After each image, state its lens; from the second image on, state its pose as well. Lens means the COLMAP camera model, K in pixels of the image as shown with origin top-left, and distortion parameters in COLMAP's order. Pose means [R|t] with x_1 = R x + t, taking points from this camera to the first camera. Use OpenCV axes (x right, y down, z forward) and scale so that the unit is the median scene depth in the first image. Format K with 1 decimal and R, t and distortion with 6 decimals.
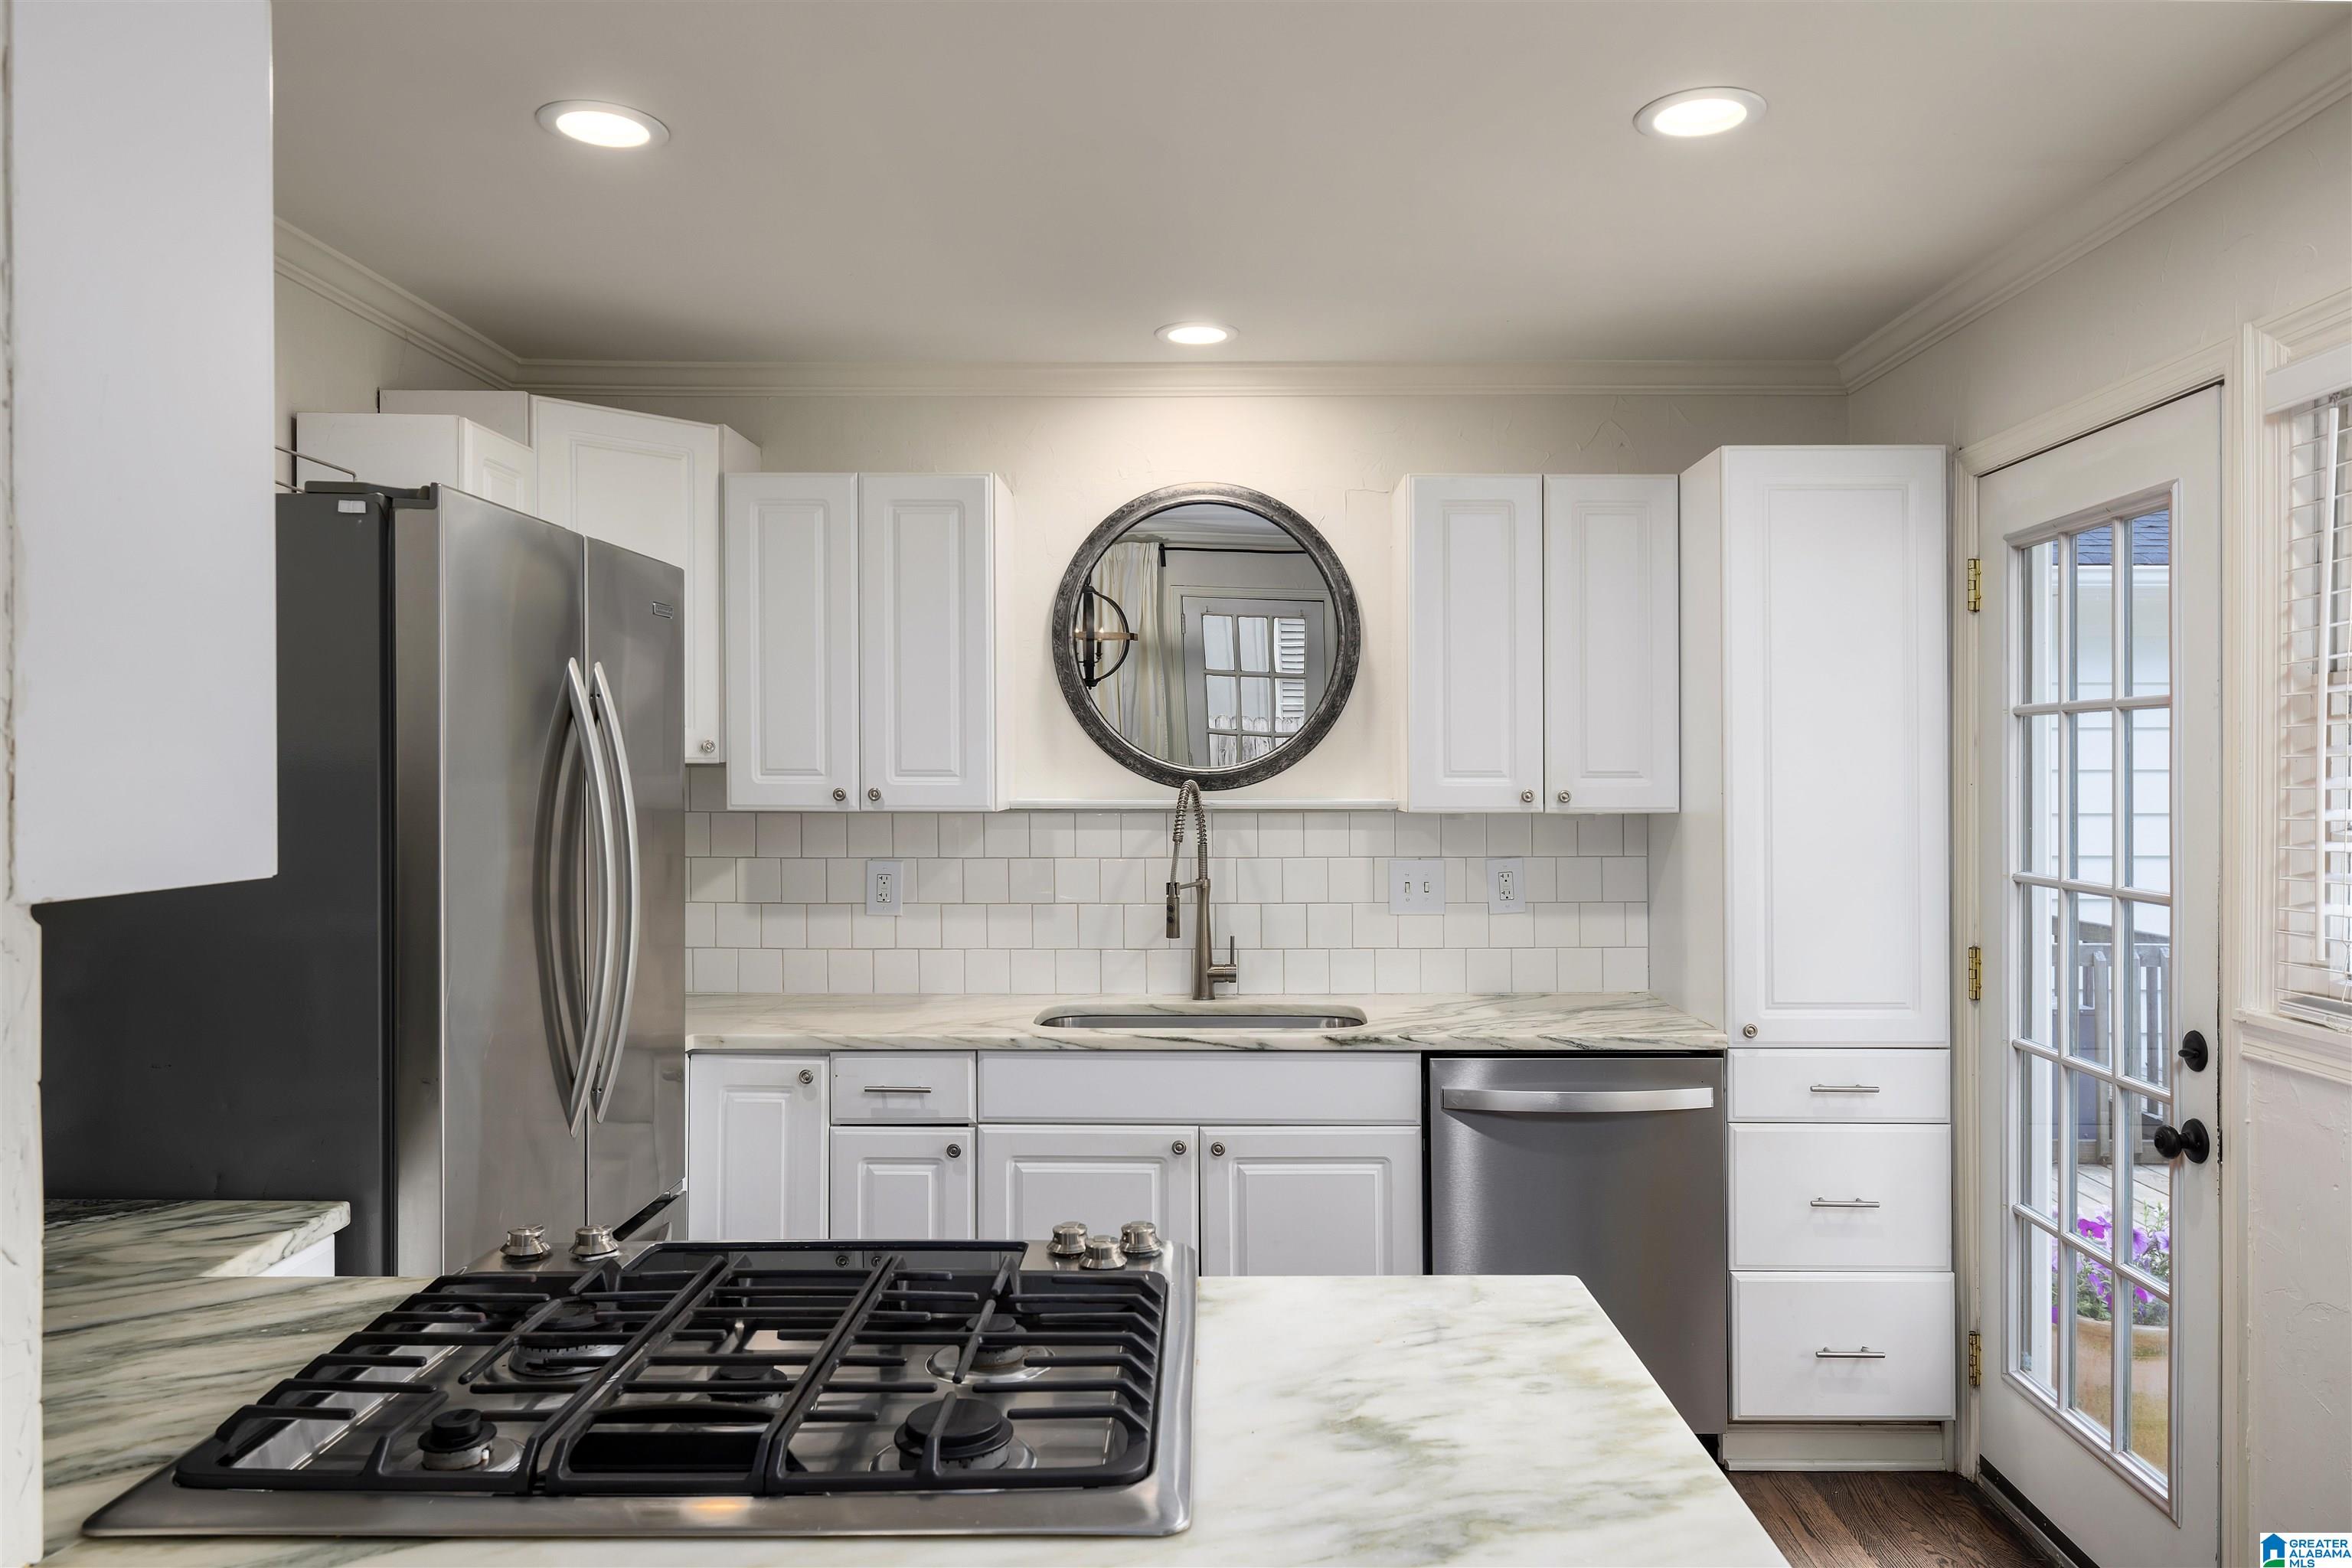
lens RADIAL K [[1609.4, 0, 1178.7], [0, 1609.4, 772.6], [0, 0, 1]] dist [0.011562, -0.005524]
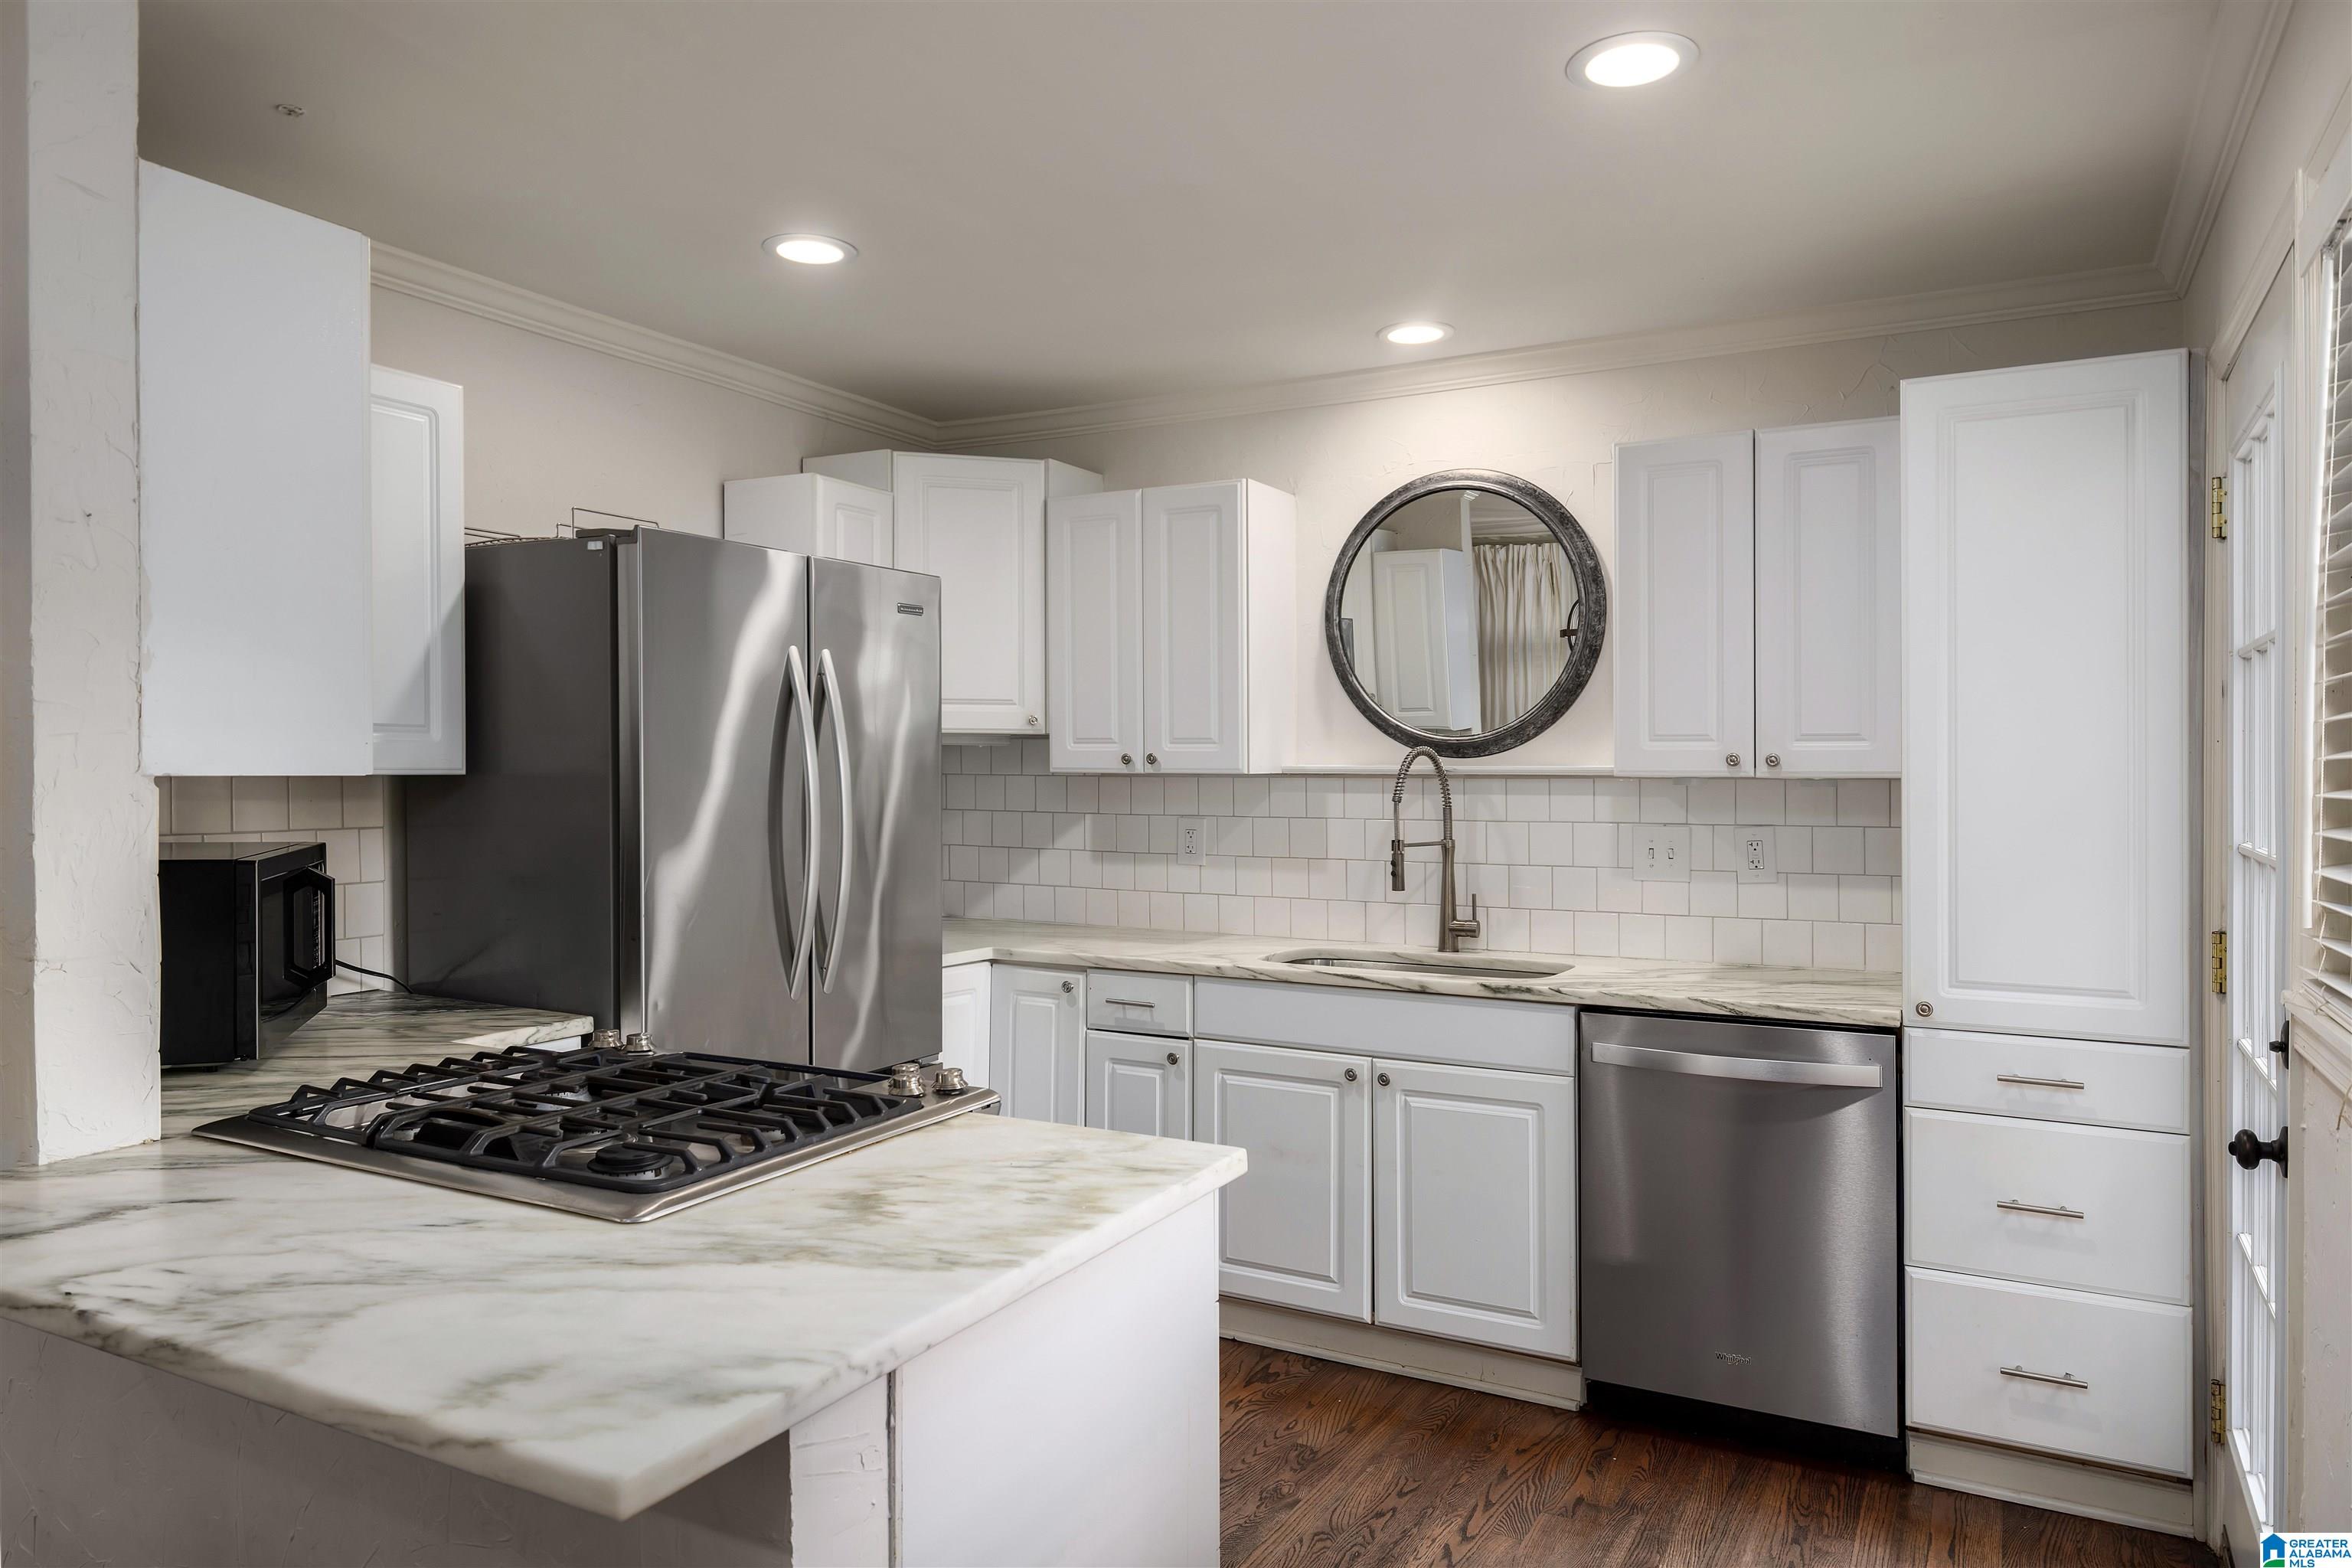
lens RADIAL K [[1545.6, 0, 1175.0], [0, 1545.6, 784.7], [0, 0, 1]] dist [0.005693, 0.001350]
pose [[0.875149, 0.006561, -0.483809, 0.384841], [-0.003948, 0.999972, 0.006420, 0.025716], [0.483837, -0.003708, 0.875150, 0.012257]]
